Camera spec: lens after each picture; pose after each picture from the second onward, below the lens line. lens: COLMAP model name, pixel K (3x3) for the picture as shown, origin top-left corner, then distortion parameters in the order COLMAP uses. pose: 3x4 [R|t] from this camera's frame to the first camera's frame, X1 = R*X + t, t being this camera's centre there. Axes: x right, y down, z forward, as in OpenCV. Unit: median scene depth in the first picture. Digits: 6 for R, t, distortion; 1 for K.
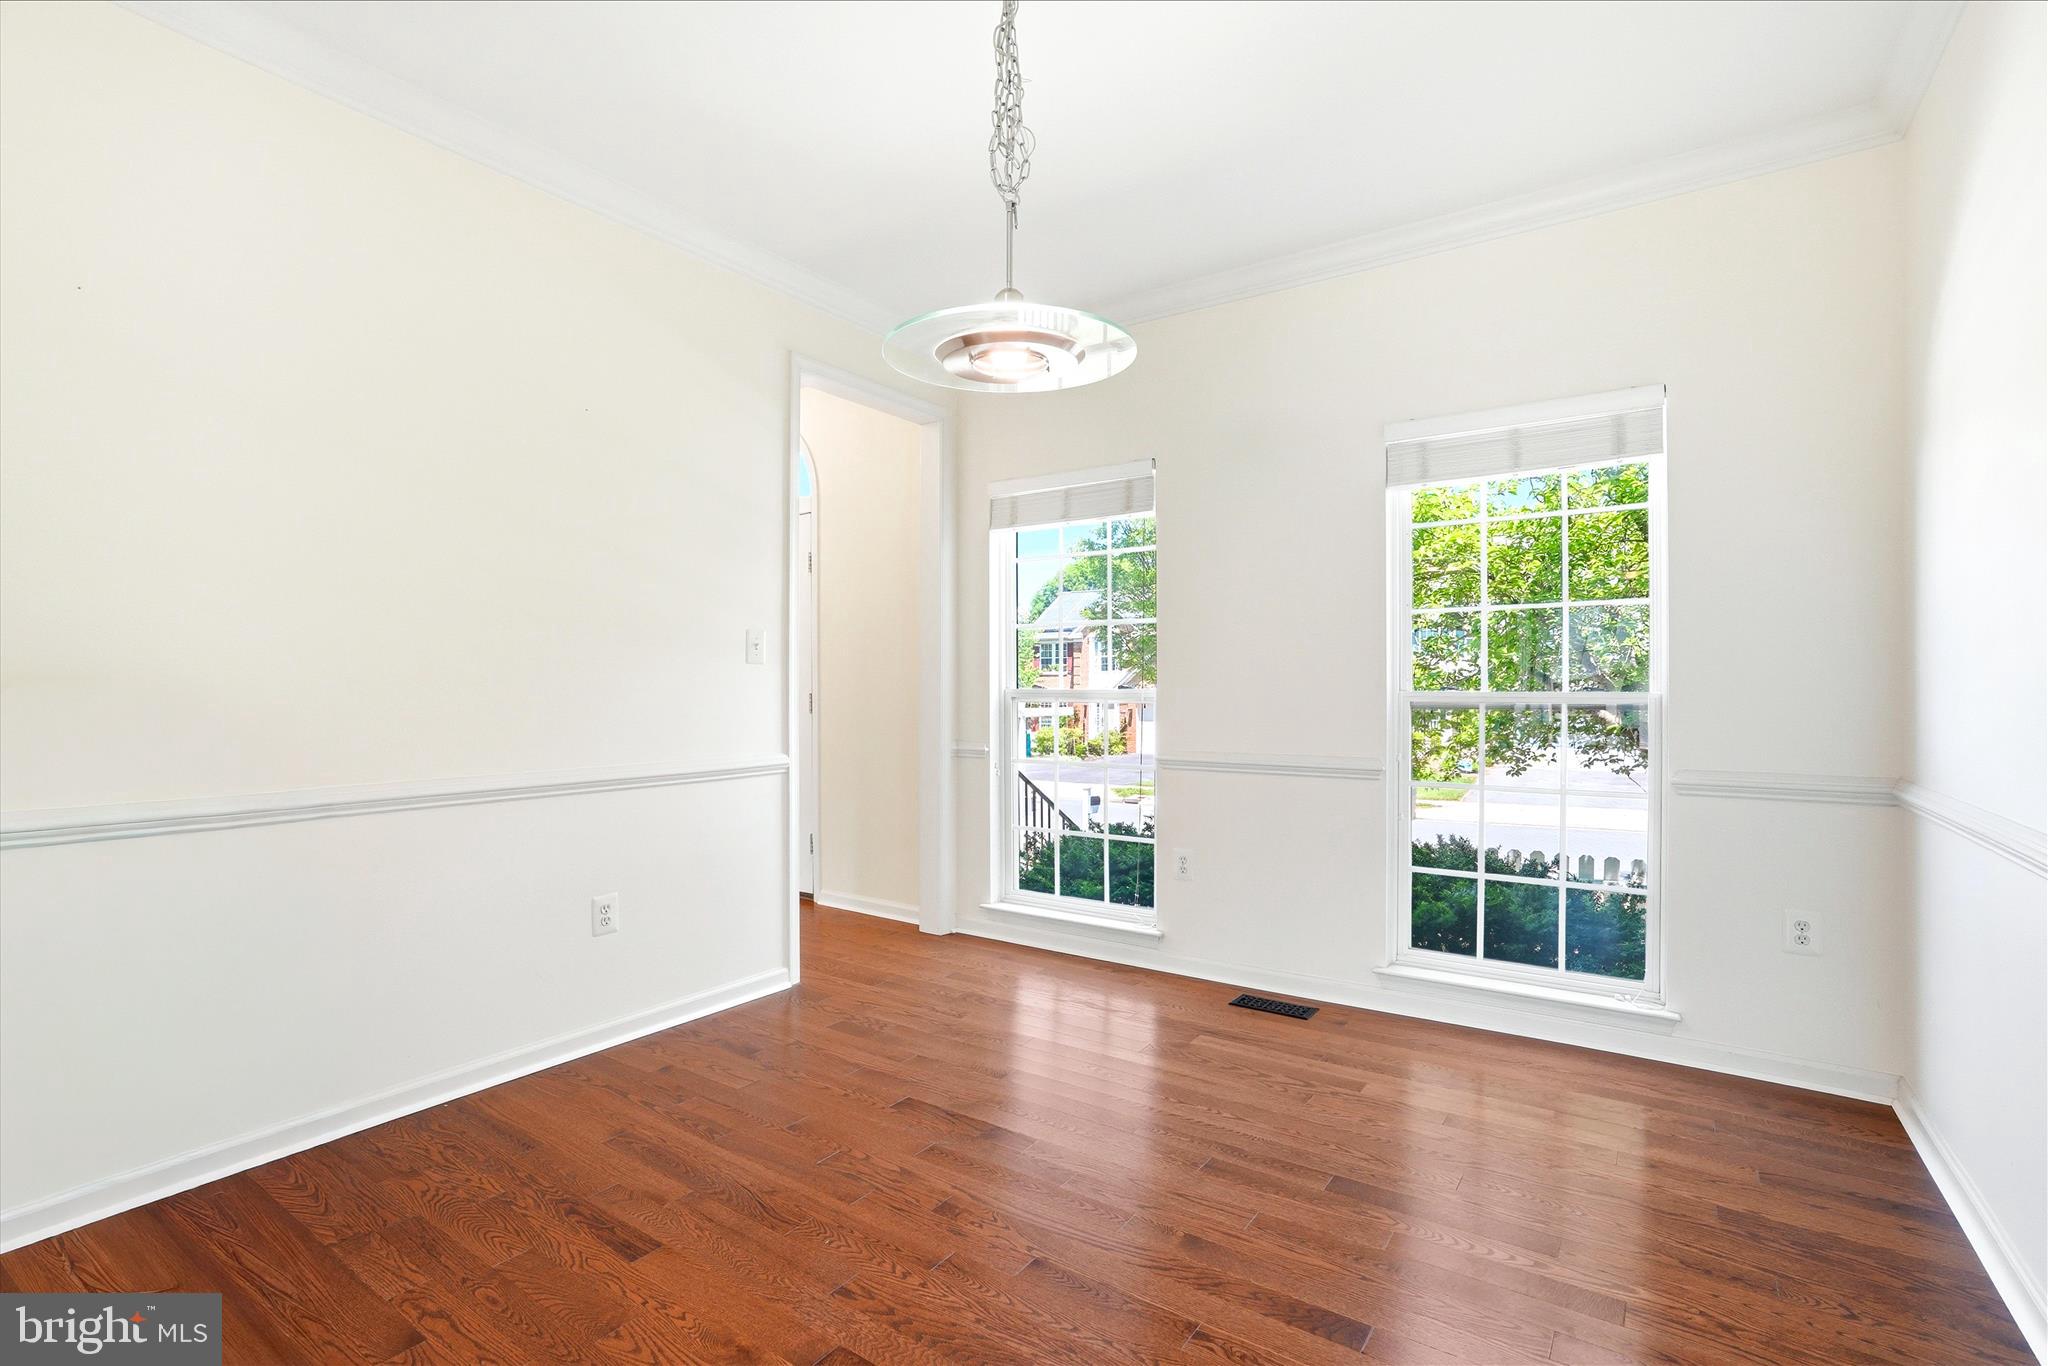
lens RADIAL K [[938.4, 0, 1035.3], [0, 938.4, 691.3], [0, 0, 1]] dist [-0.042897, 0.015877]
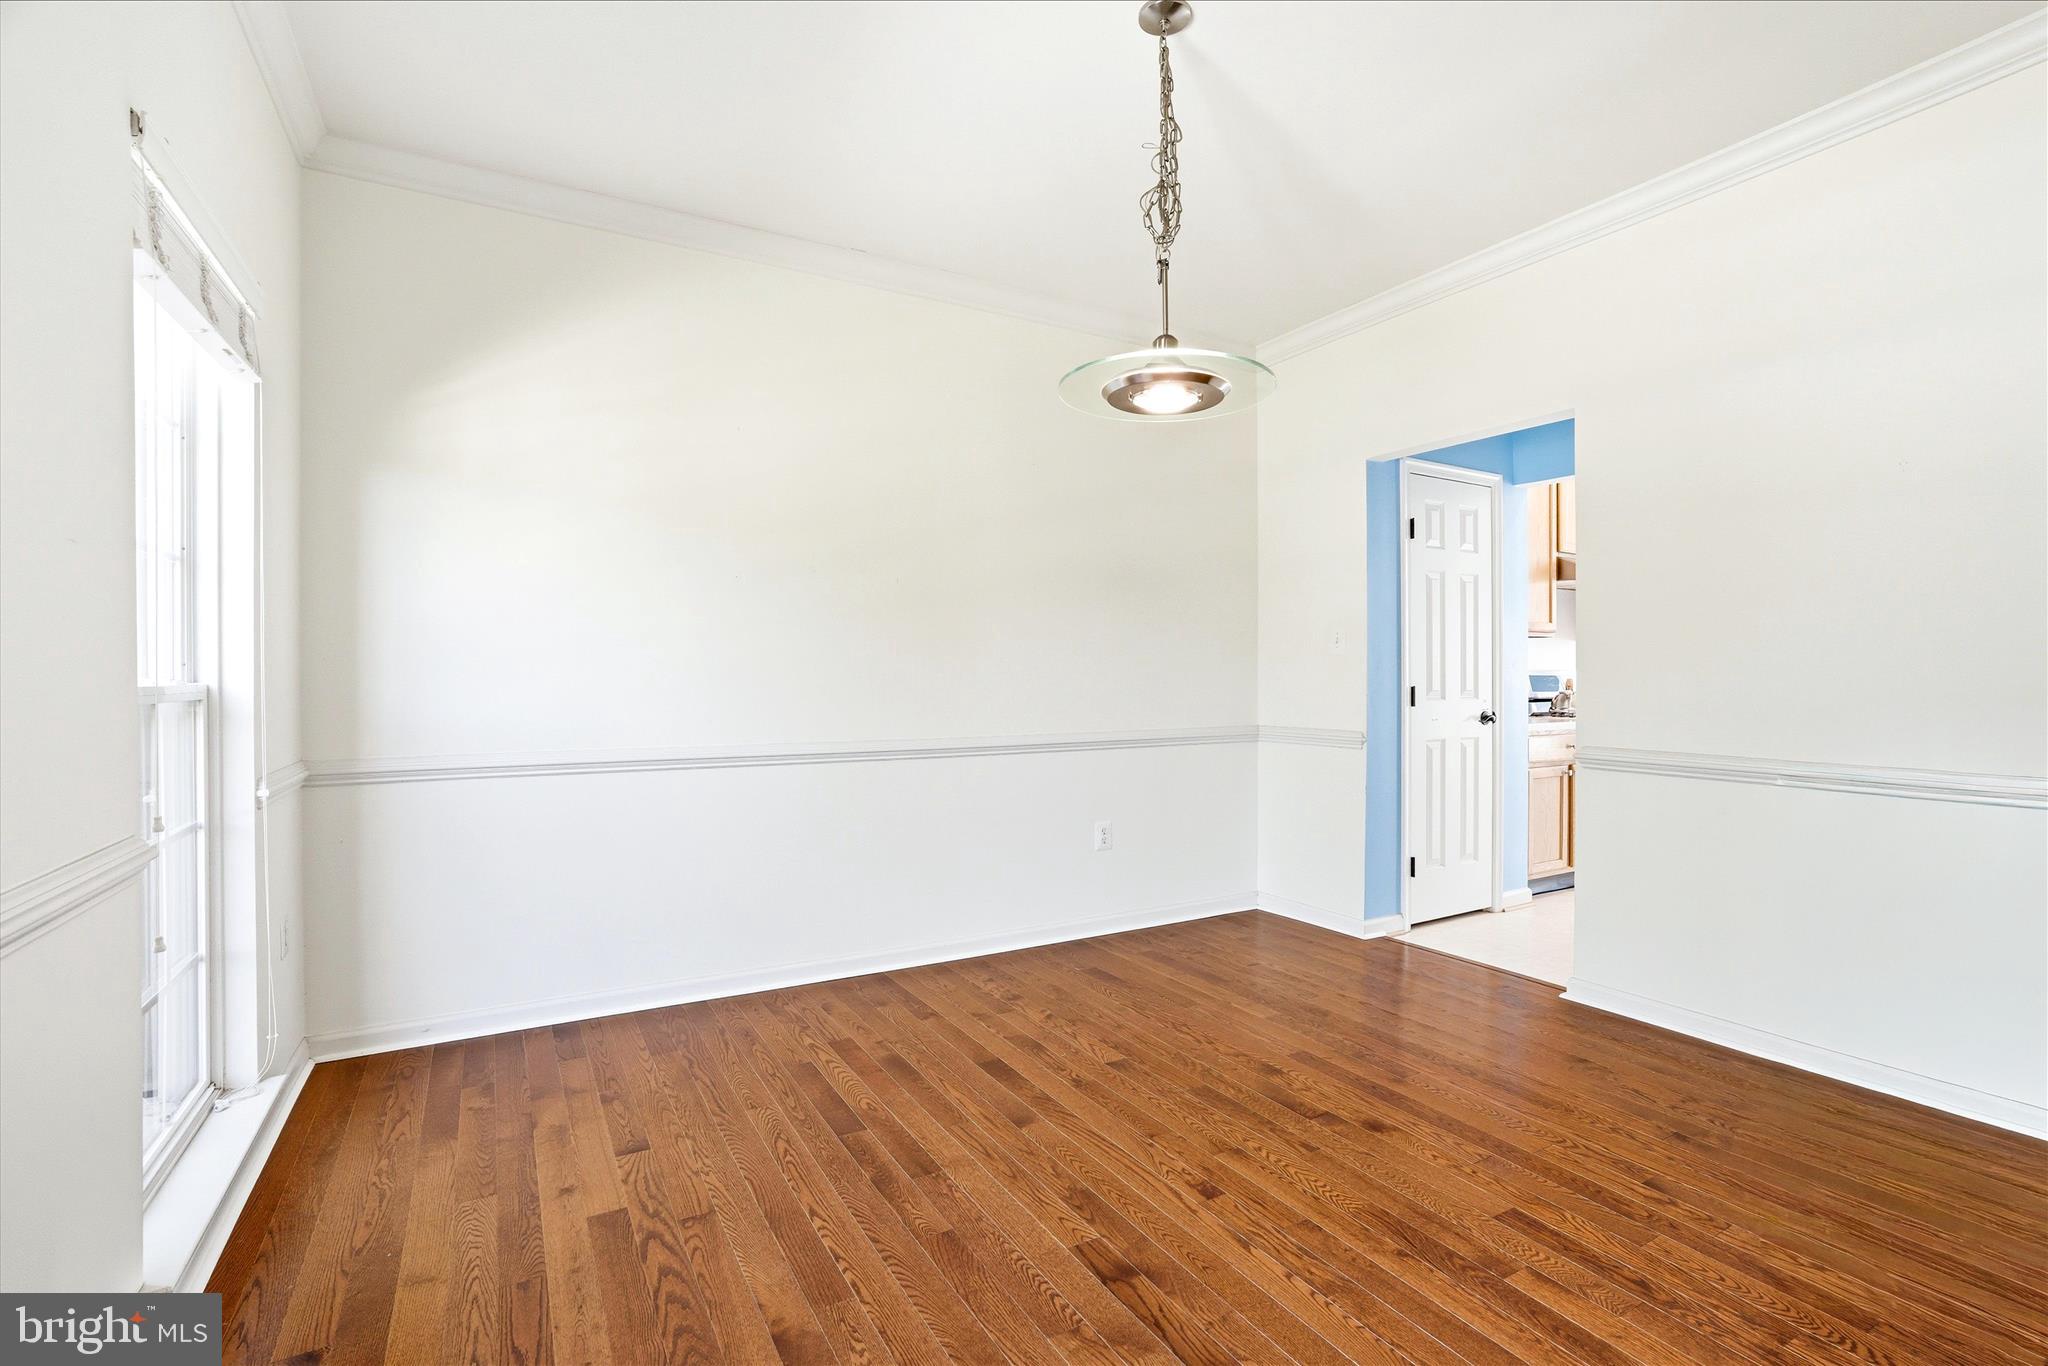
lens RADIAL K [[938.4, 0, 1020.3], [0, 938.4, 677.0], [0, 0, 1]] dist [-0.042897, 0.015877]
pose [[-0.899626, -0.000261, 0.436660, -0.338522], [0.000340, 0.999999, 0.001298, -0.003531], [-0.436660, 0.001316, -0.899626, 1.929926]]
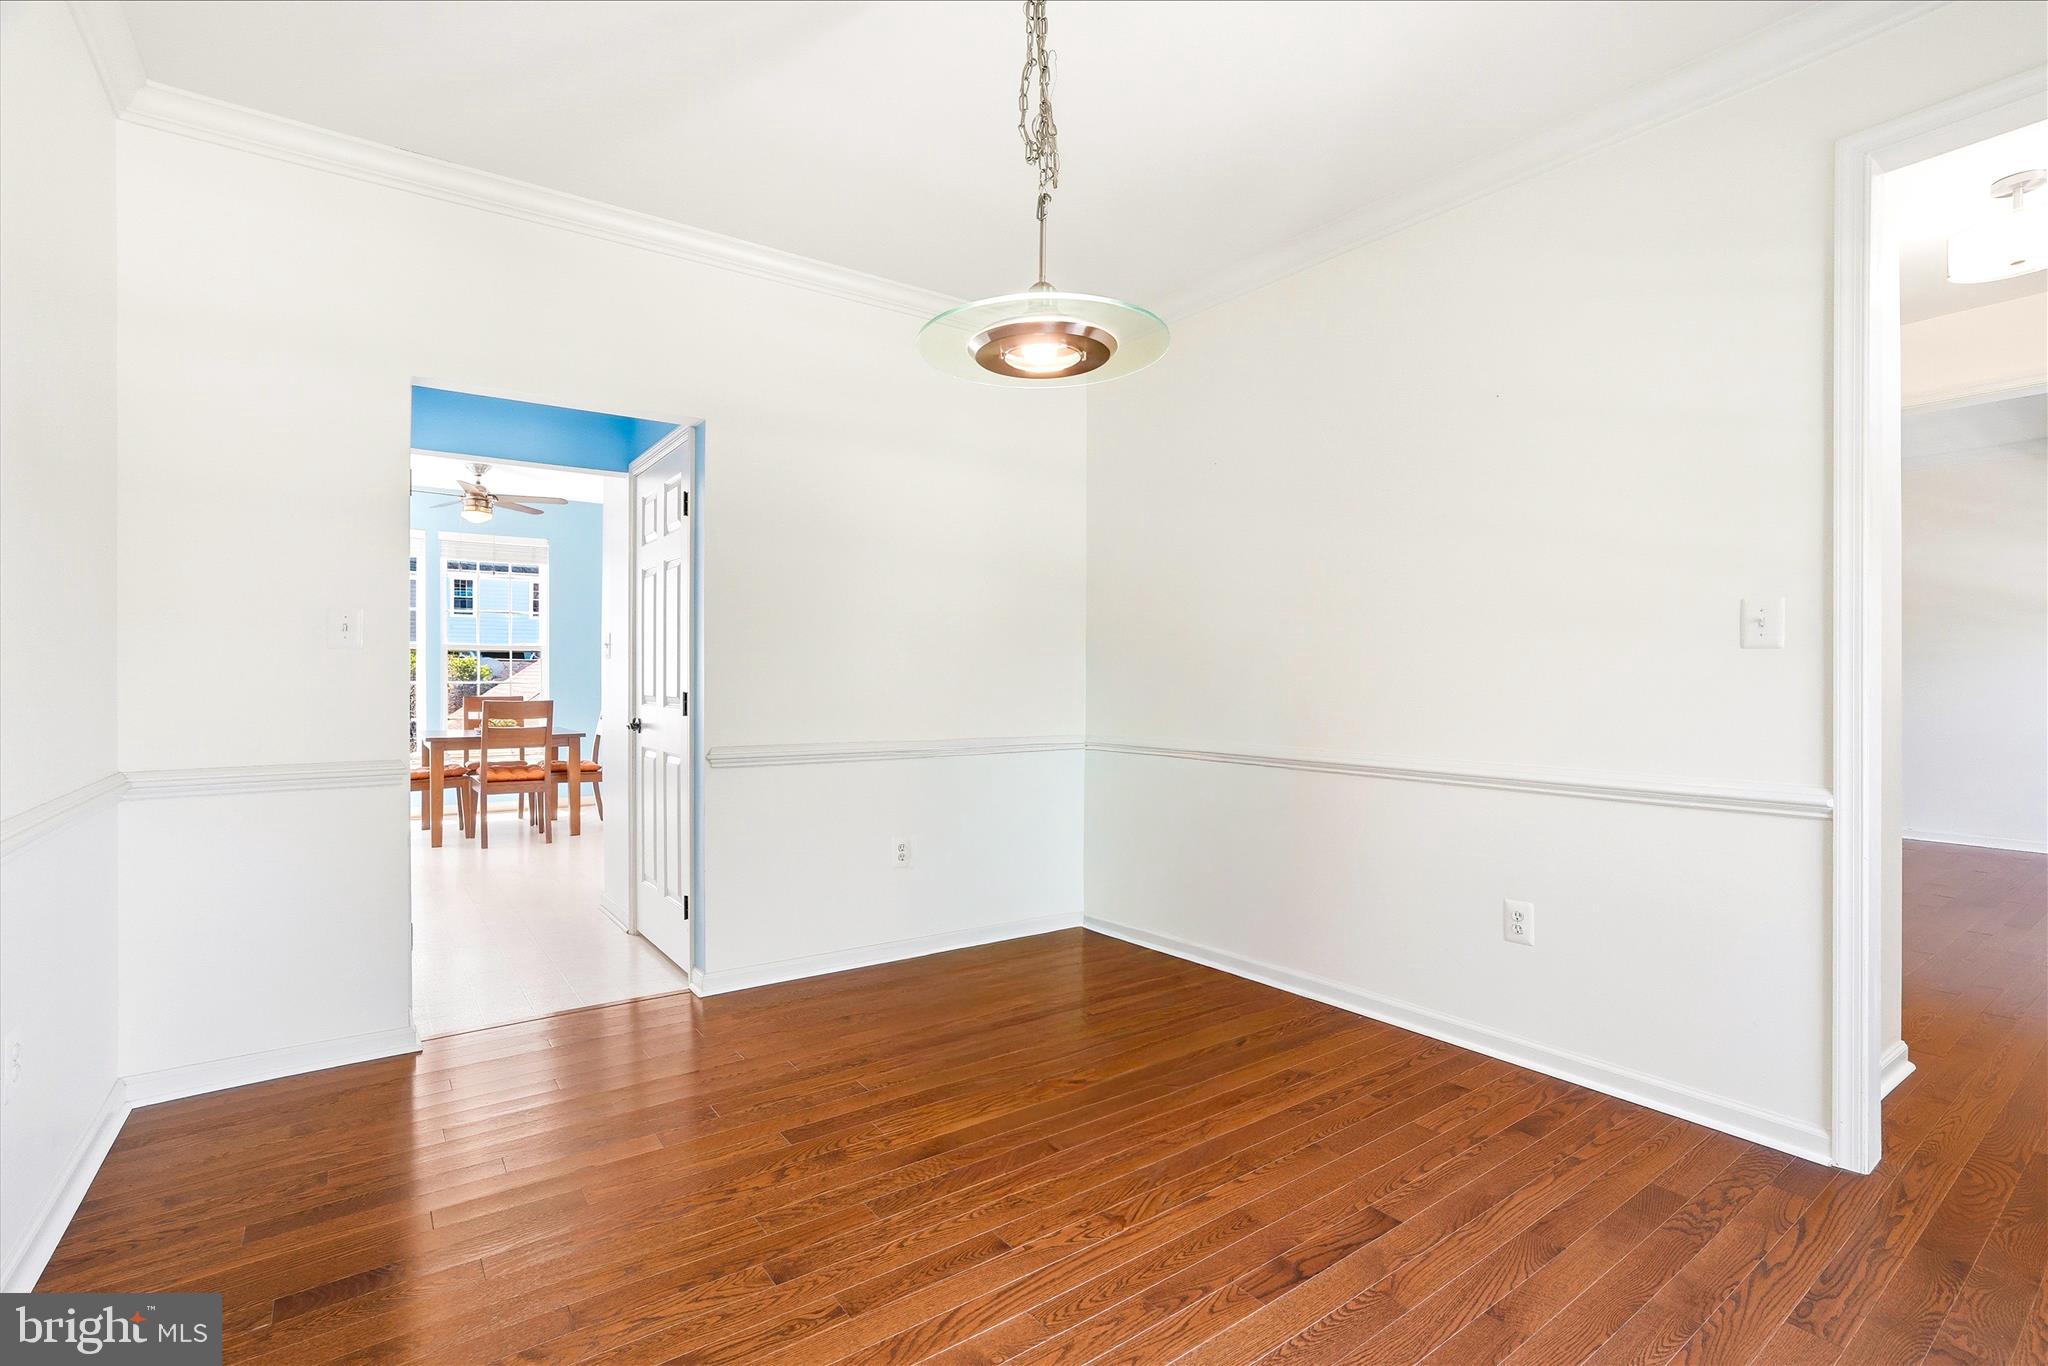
lens RADIAL K [[938.4, 0, 1033.0], [0, 938.4, 681.9], [0, 0, 1]] dist [-0.042897, 0.015877]
pose [[-0.329714, 0.002902, -0.944076, 0.834831], [-0.004866, 0.999977, 0.004773, -0.010244], [0.944068, 0.006168, -0.329693, 1.192783]]
